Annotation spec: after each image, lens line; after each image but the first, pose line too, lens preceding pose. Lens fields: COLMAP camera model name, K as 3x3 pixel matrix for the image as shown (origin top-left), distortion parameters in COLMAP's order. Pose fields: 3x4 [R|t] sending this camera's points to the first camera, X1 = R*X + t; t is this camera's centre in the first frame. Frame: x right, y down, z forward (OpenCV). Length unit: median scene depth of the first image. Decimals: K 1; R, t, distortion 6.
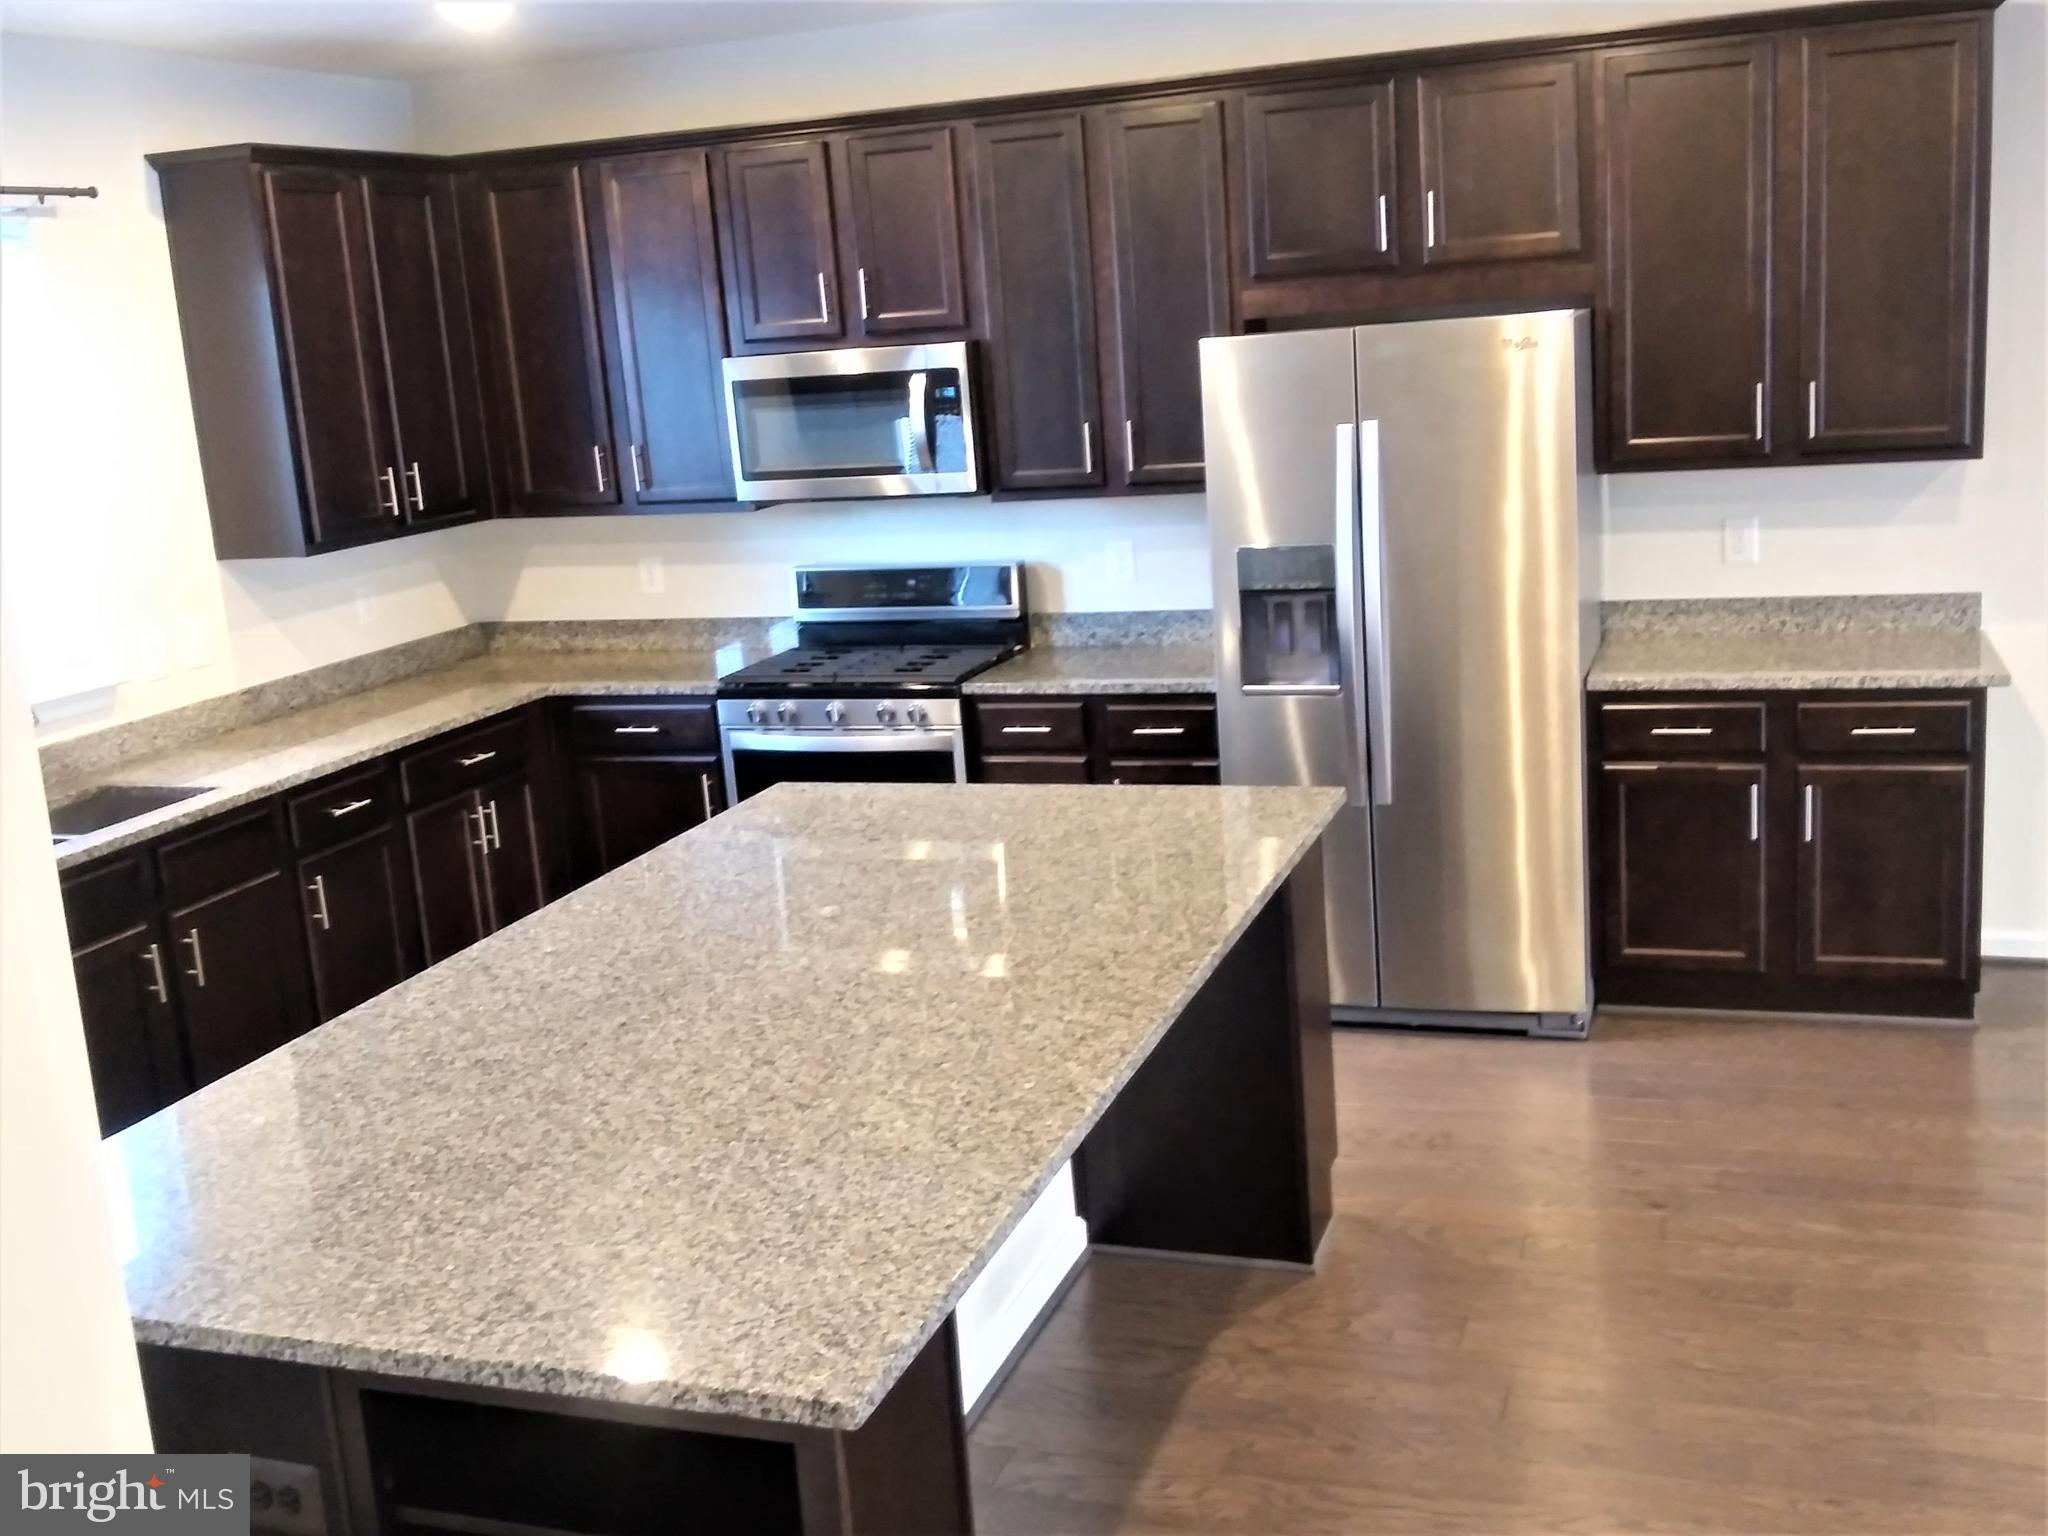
lens RADIAL K [[2076.9, 0, 1023.2], [0, 2076.9, 780.5], [0, 0, 1]] dist [0.161175, -0.417262]
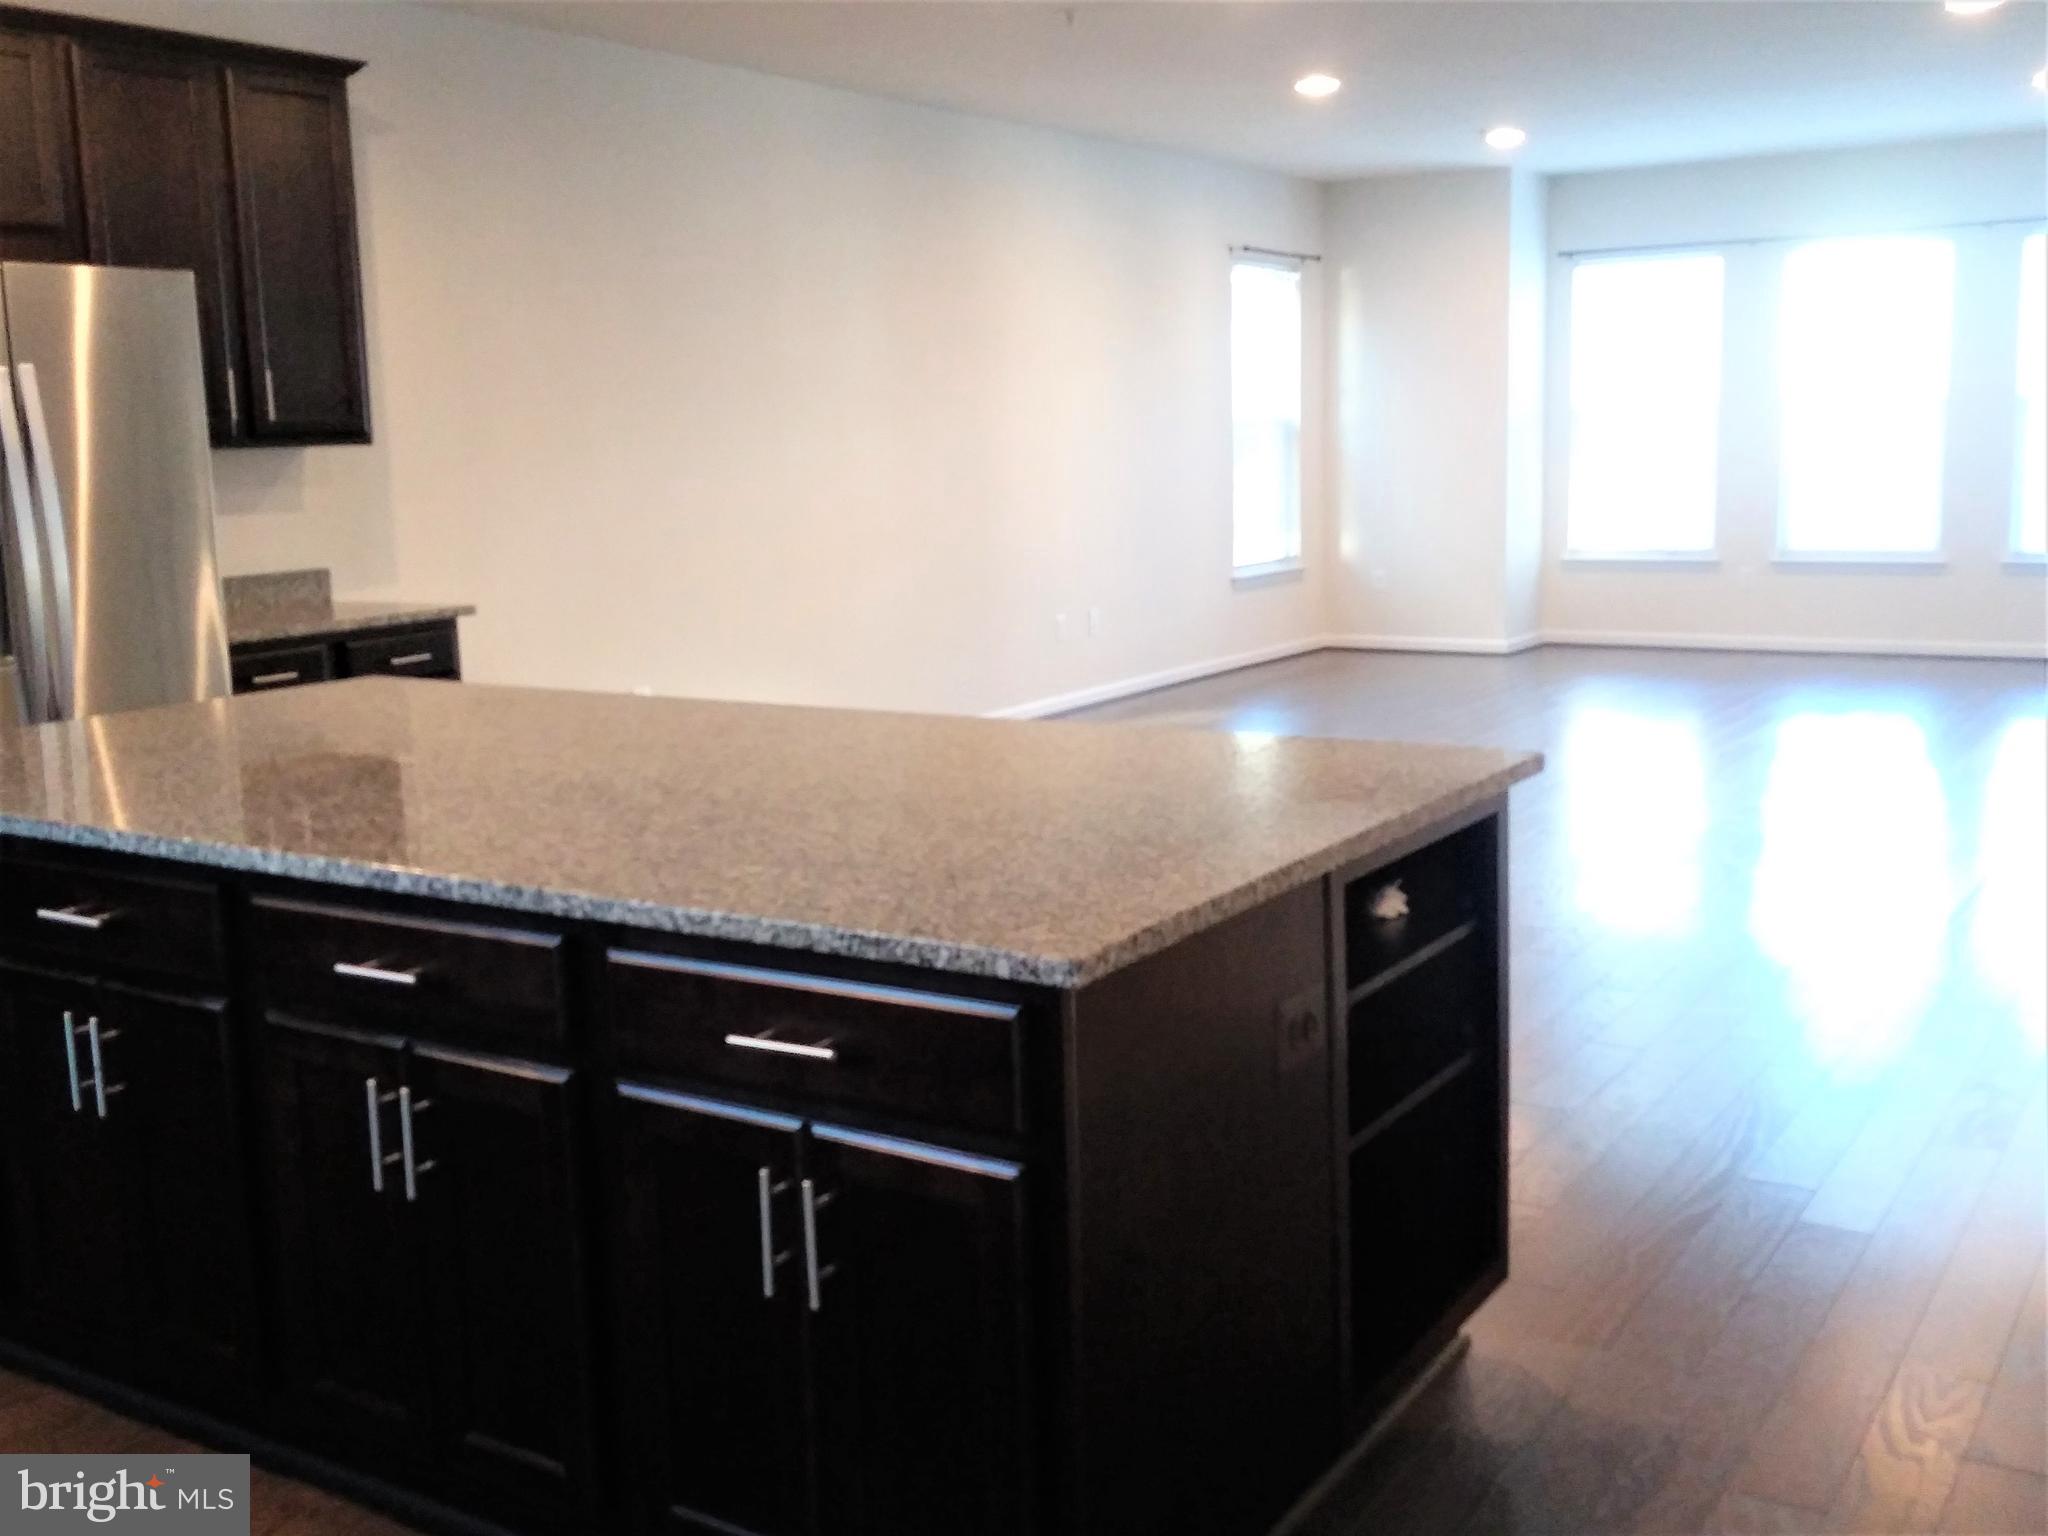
lens RADIAL K [[2041.4, 0, 1024.0], [0, 2041.4, 768.0], [0, 0, 1]] dist [0.138154, -0.341668]
pose [[0.234976, -0.097197, 0.967129, -0.545400], [0.223040, 0.973830, 0.043680, 0.053148], [-0.946065, 0.205445, 0.250506, 0.331046]]
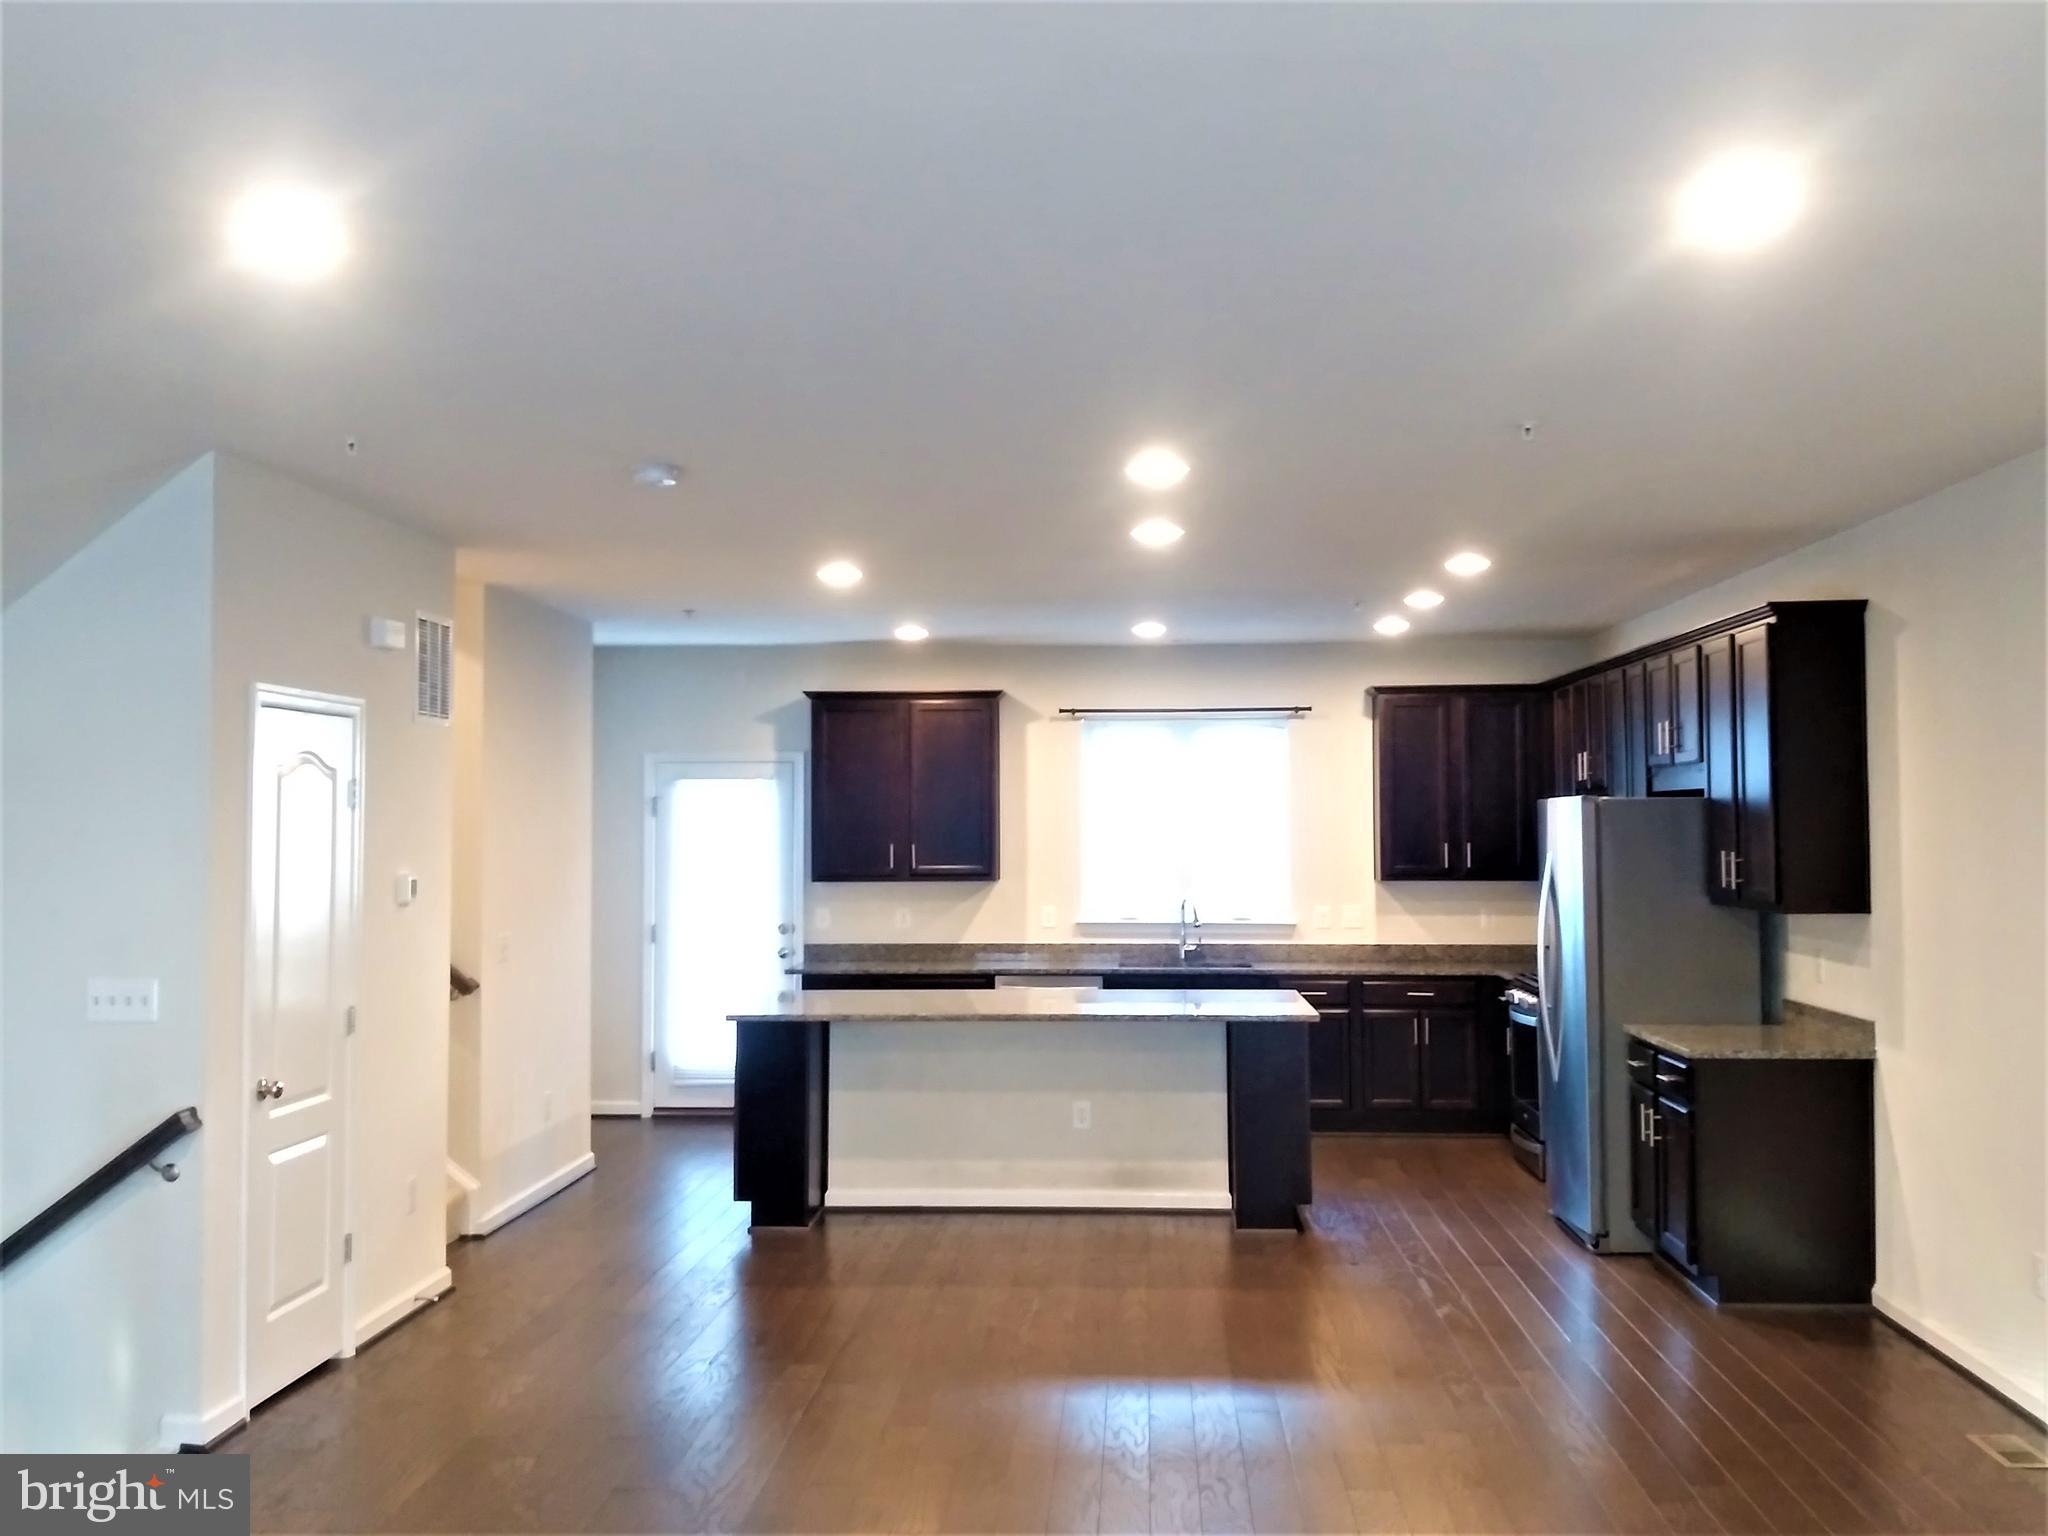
lens RADIAL K [[2102.8, 0, 1005.1], [0, 2102.8, 720.9], [0, 0, 1]] dist [0.162460, -0.473183]
pose [[0.273755, 0.023135, -0.961521, 1.481129], [-0.226812, 0.973068, -0.041162, -0.086827], [0.934673, 0.229353, 0.271629, 0.064585]]
